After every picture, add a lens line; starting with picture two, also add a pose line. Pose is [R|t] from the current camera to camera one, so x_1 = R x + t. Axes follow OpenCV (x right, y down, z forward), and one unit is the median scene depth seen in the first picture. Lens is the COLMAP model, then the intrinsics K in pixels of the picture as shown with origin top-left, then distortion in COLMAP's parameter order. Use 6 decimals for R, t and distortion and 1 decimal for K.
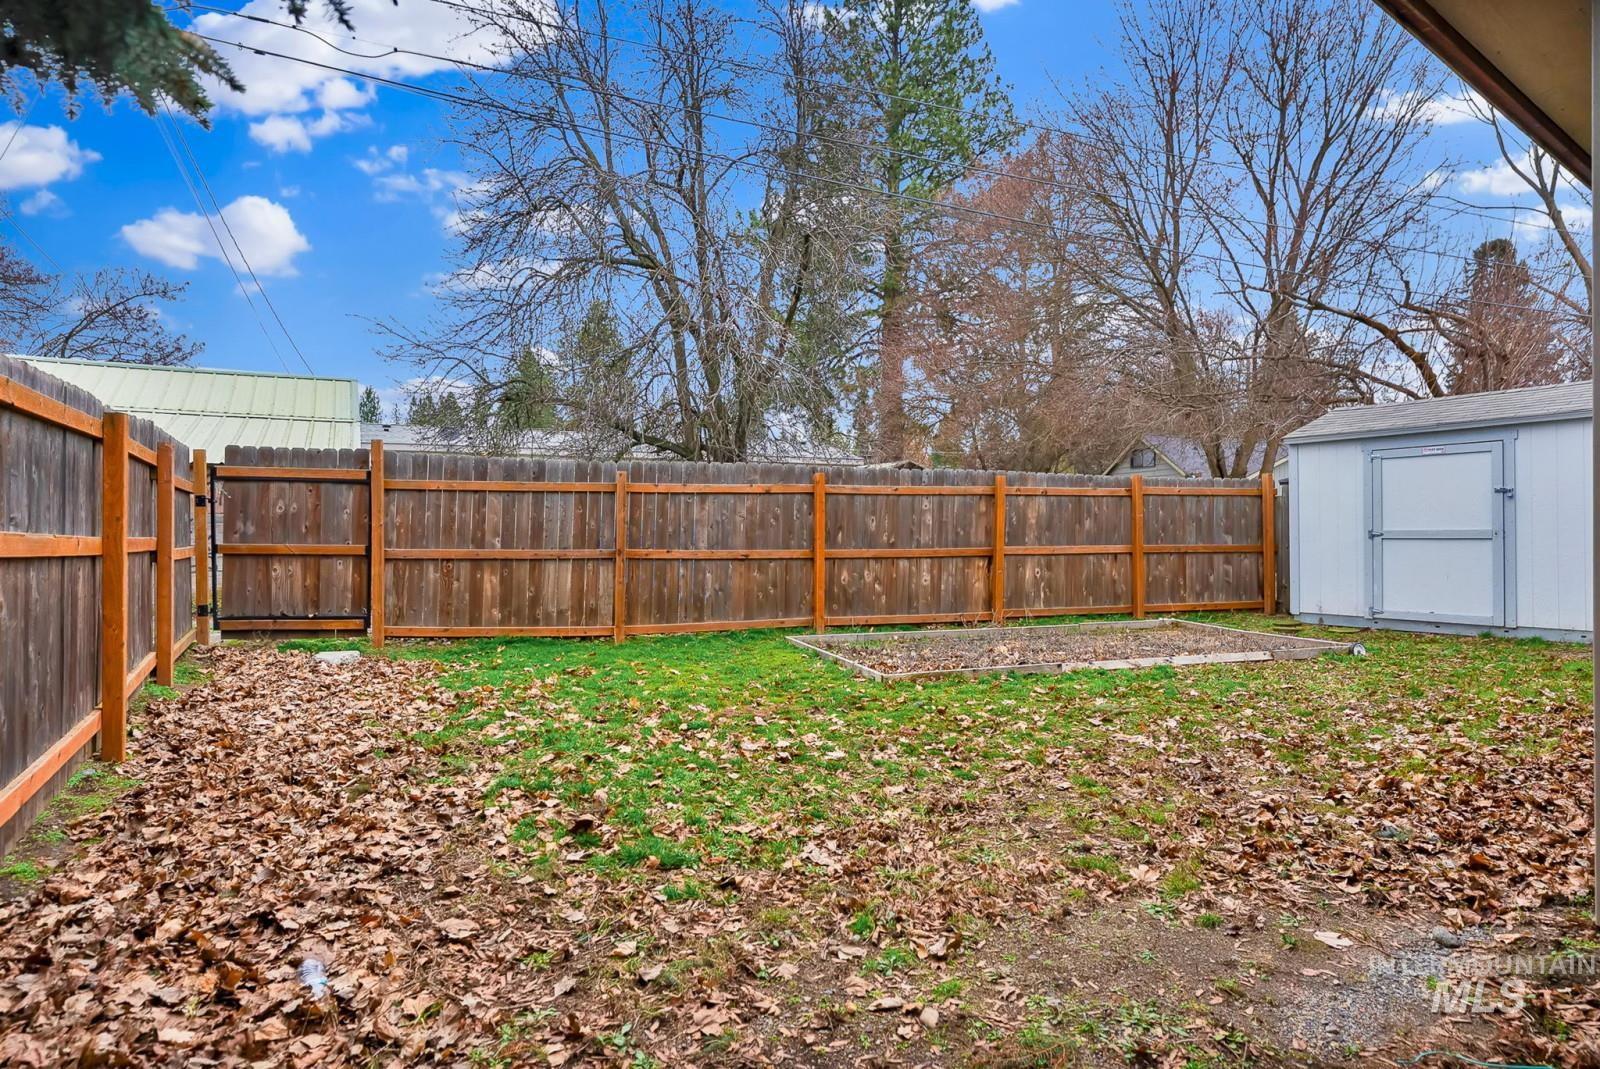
lens RADIAL K [[895.1, 0, 800.7], [0, 895.1, 534.4], [0, 0, 1]] dist [-0.003141, 0.003498]
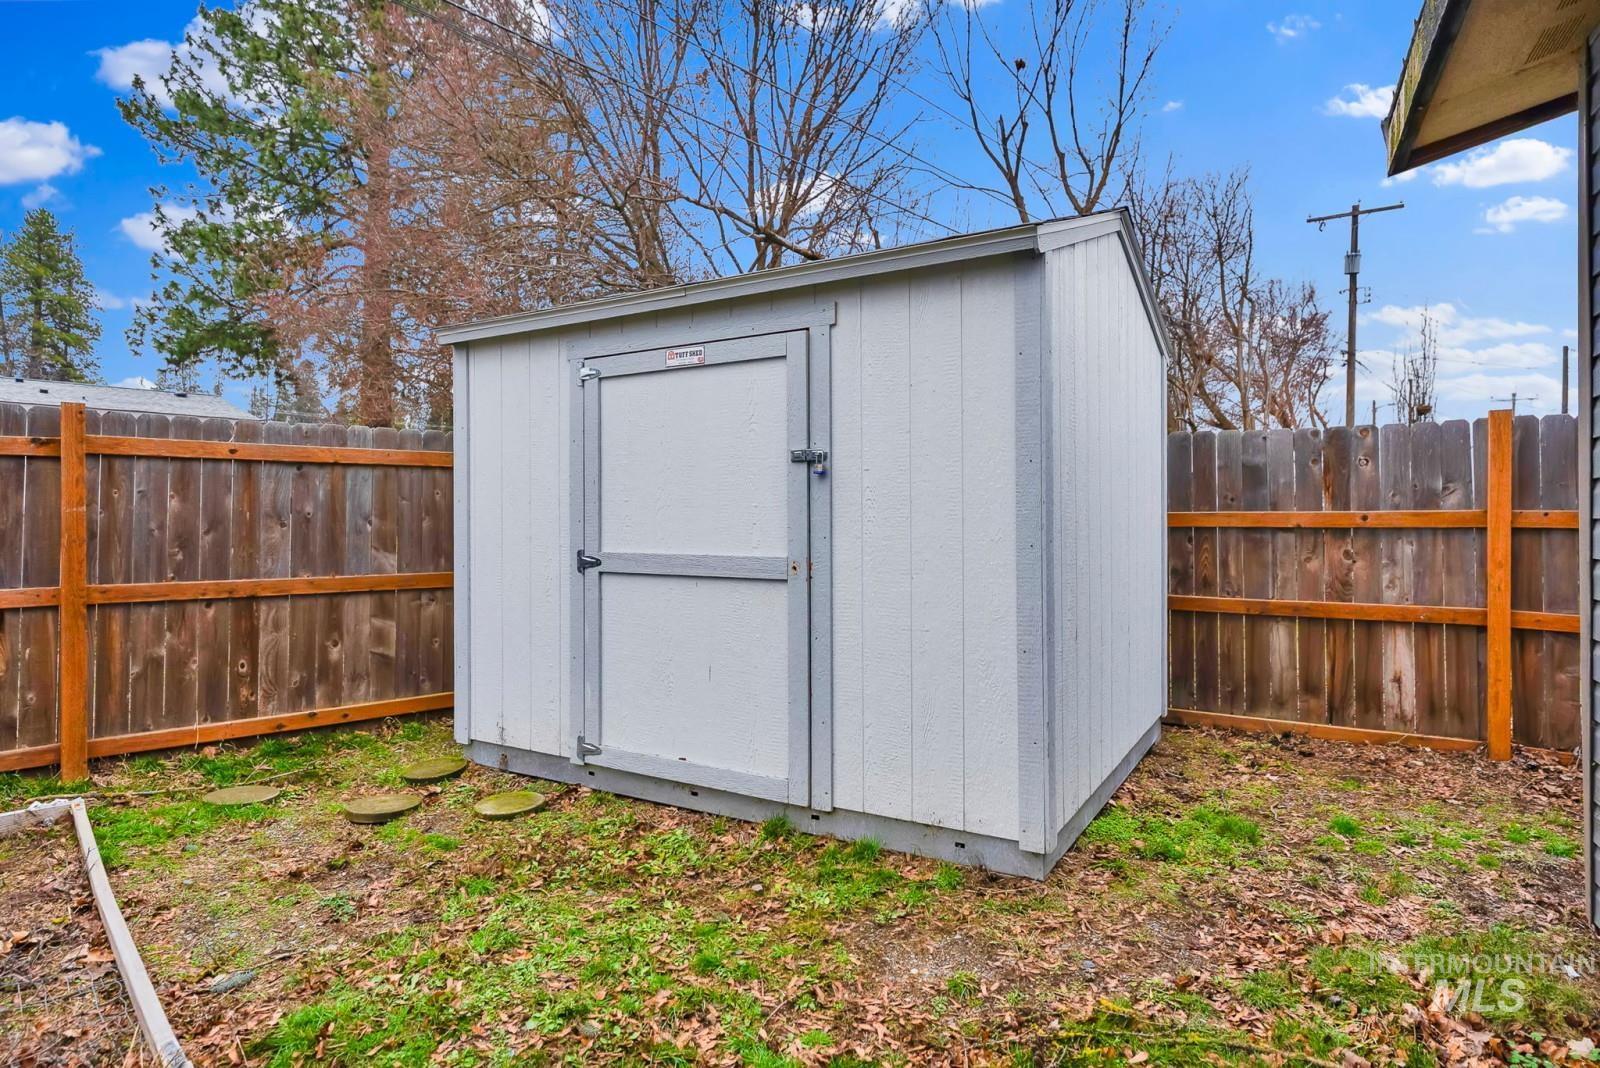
lens RADIAL K [[884.9, 0, 801.8], [0, 884.9, 526.8], [0, 0, 1]] dist [-0.004473, 0.001901]
pose [[0.902947, -0.001590, 0.429750, 0.515933], [-0.002610, 0.999954, 0.009183, -0.018758], [-0.429745, -0.009414, 0.902901, 0.546483]]
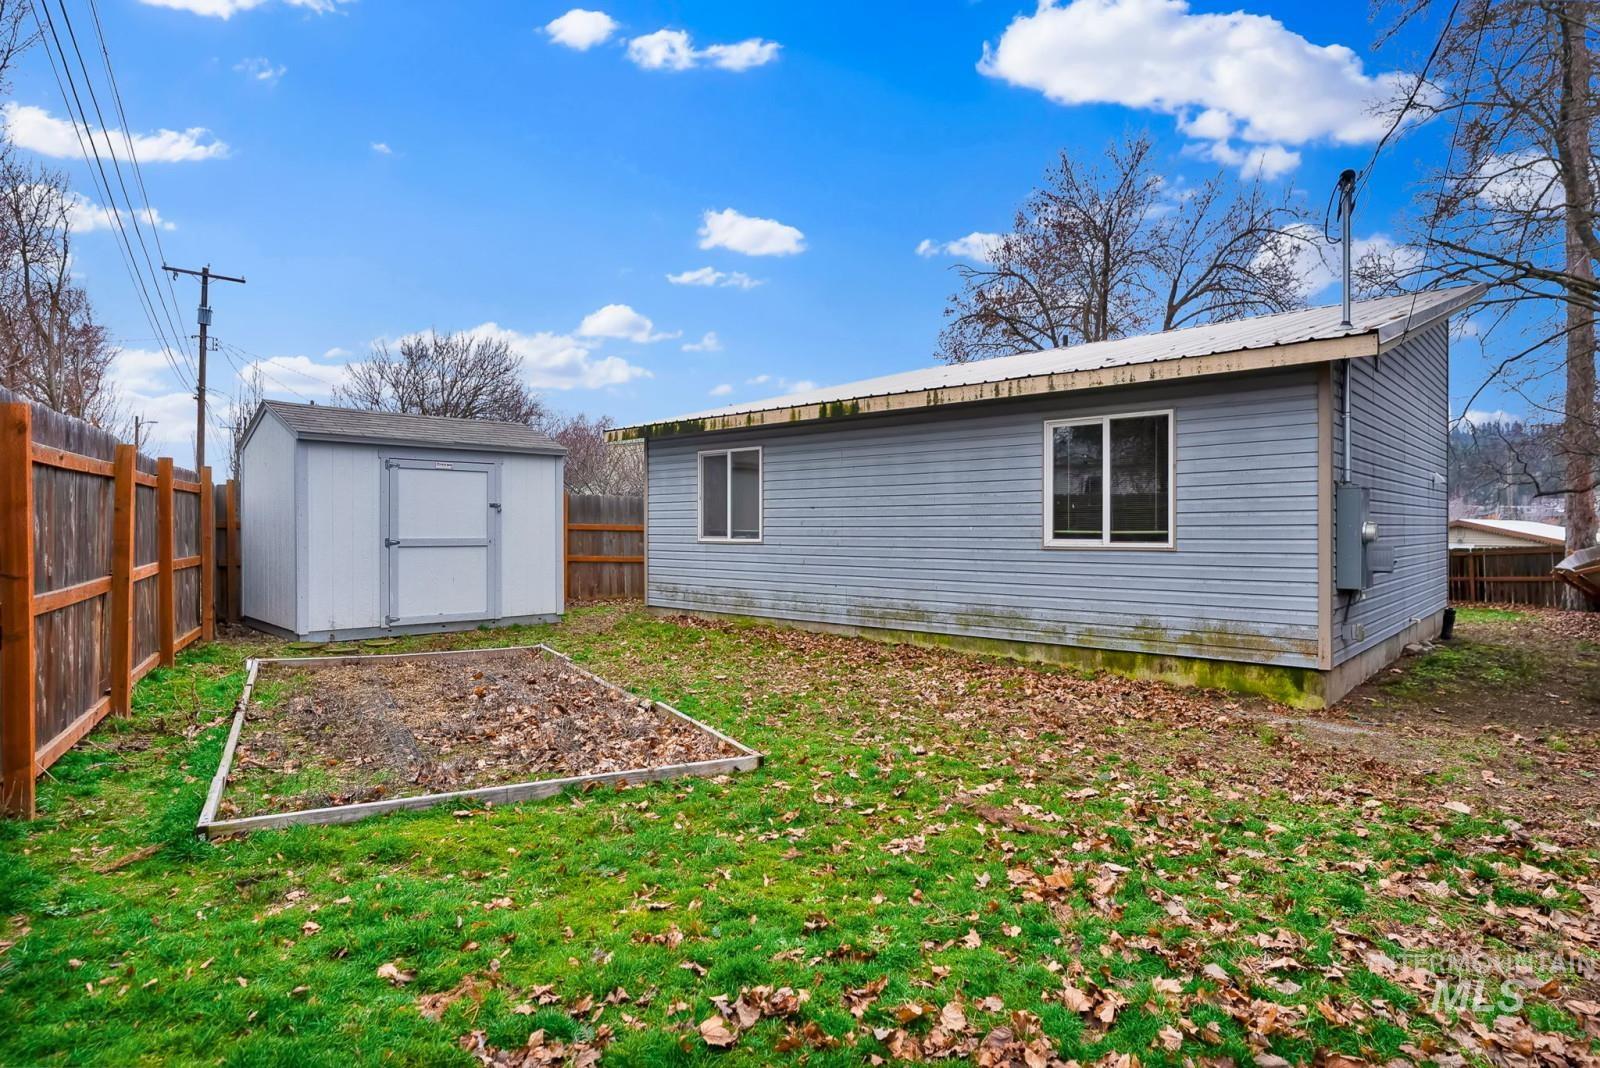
lens RADIAL K [[884.9, 0, 801.8], [0, 884.9, 526.8], [0, 0, 1]] dist [-0.004473, 0.001901]
pose [[-0.178155, 0.004984, 0.983990, -0.384462], [-0.002662, 0.999981, -0.005547, -0.012514], [-0.983999, -0.003608, -0.178138, 0.672114]]
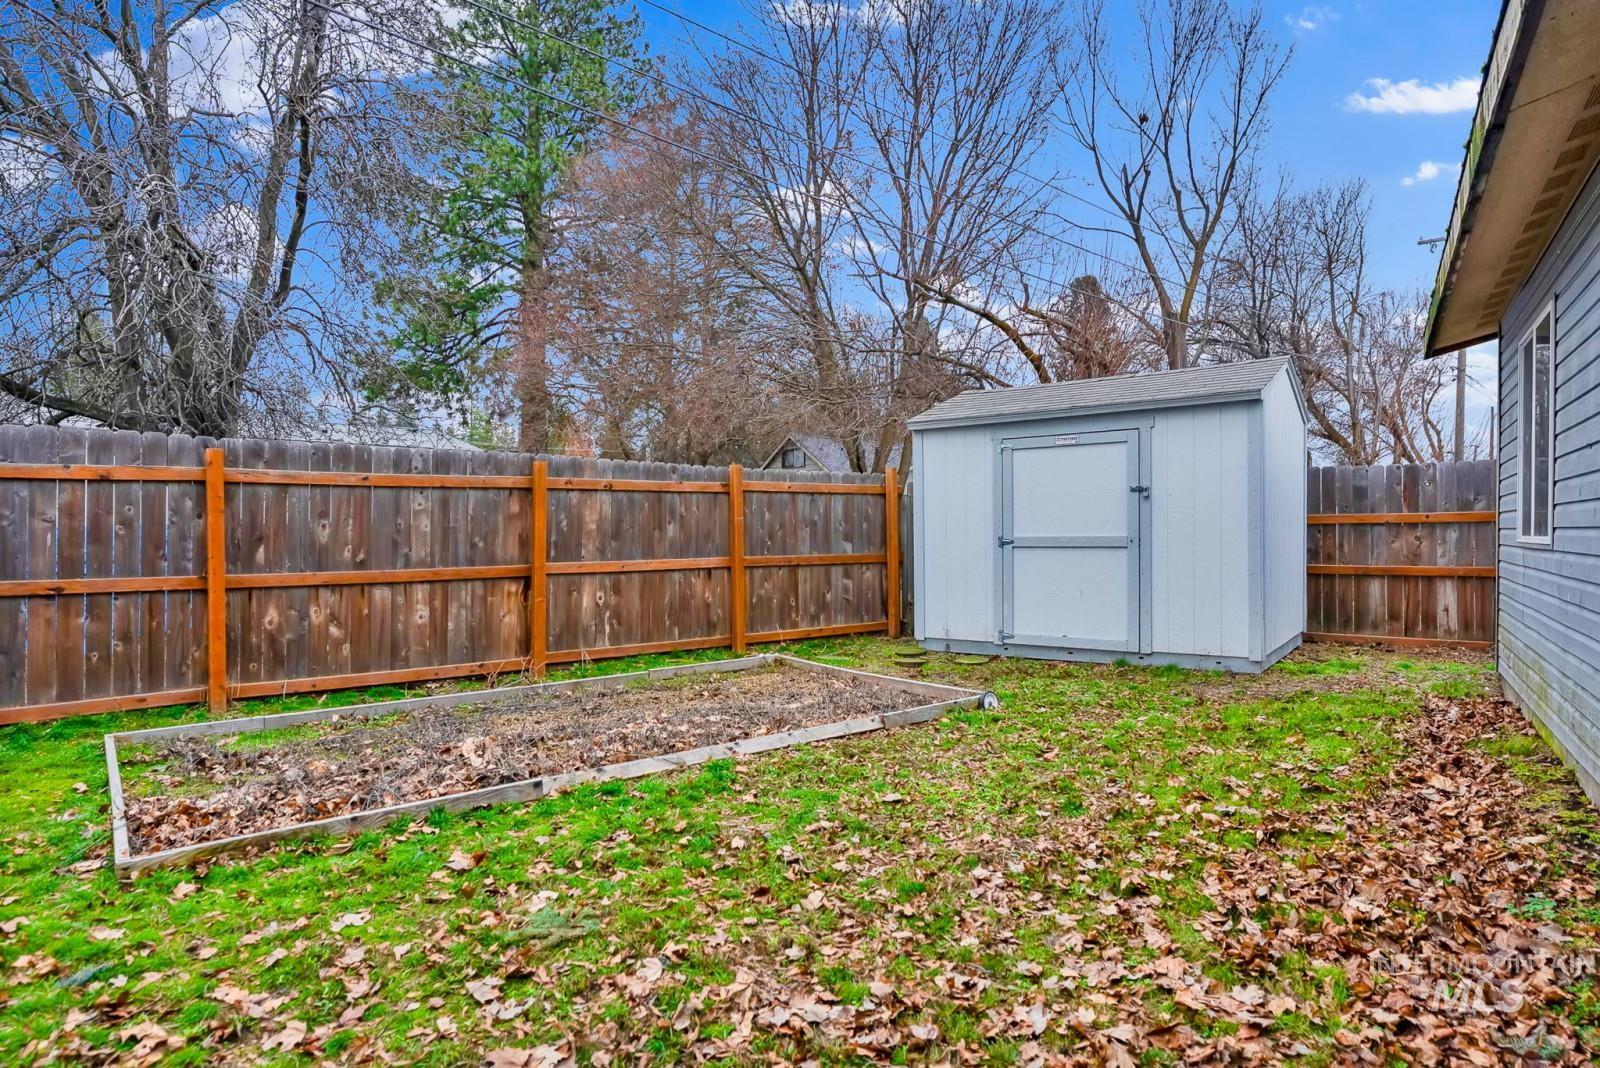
lens RADIAL K [[895.6, 0, 791.0], [0, 895.6, 563.2], [0, 0, 1]] dist [-0.003709, 0.002068]
pose [[0.940062, -0.016630, 0.340599, 0.164578], [0.005760, 0.999442, 0.032901, -0.007934], [-0.340956, -0.028967, 0.939633, 0.273331]]
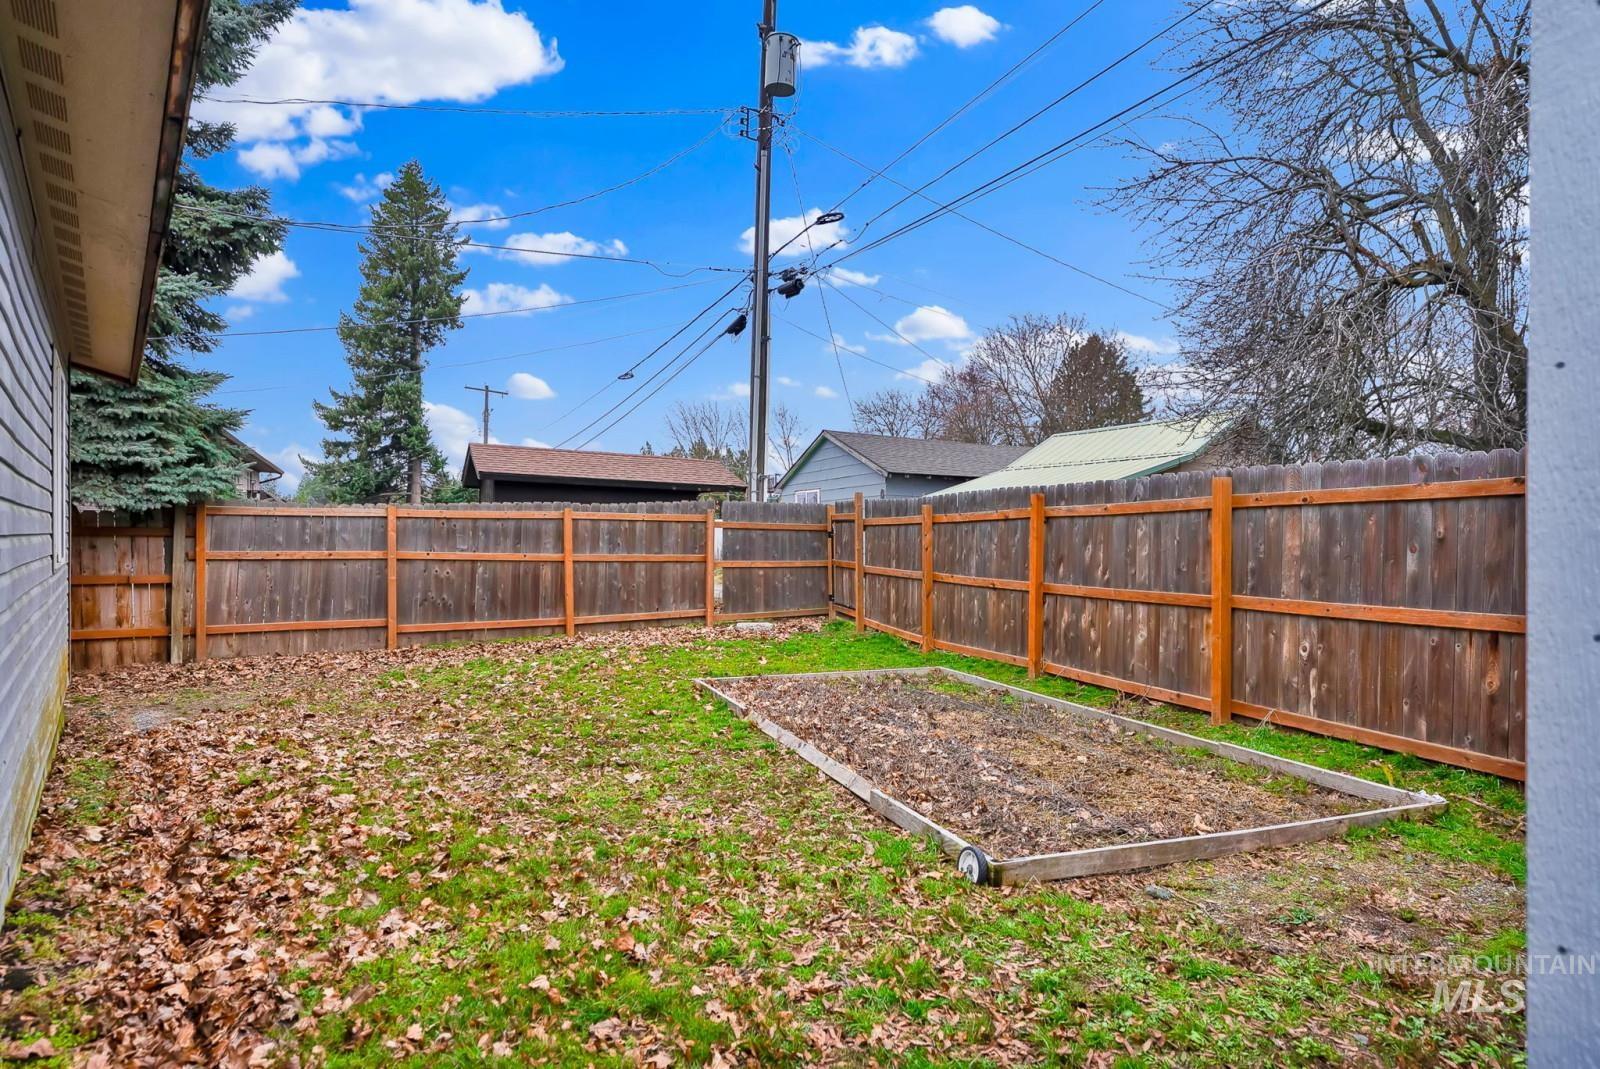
lens RADIAL K [[884.9, 0, 801.8], [0, 884.9, 527.3], [0, 0, 1]] dist [-0.004473, 0.001901]
pose [[0.016055, -0.007154, -0.999846, 0.793654], [0.009299, 0.999932, -0.007006, -0.029649], [0.999828, -0.009185, 0.016120, 0.692102]]
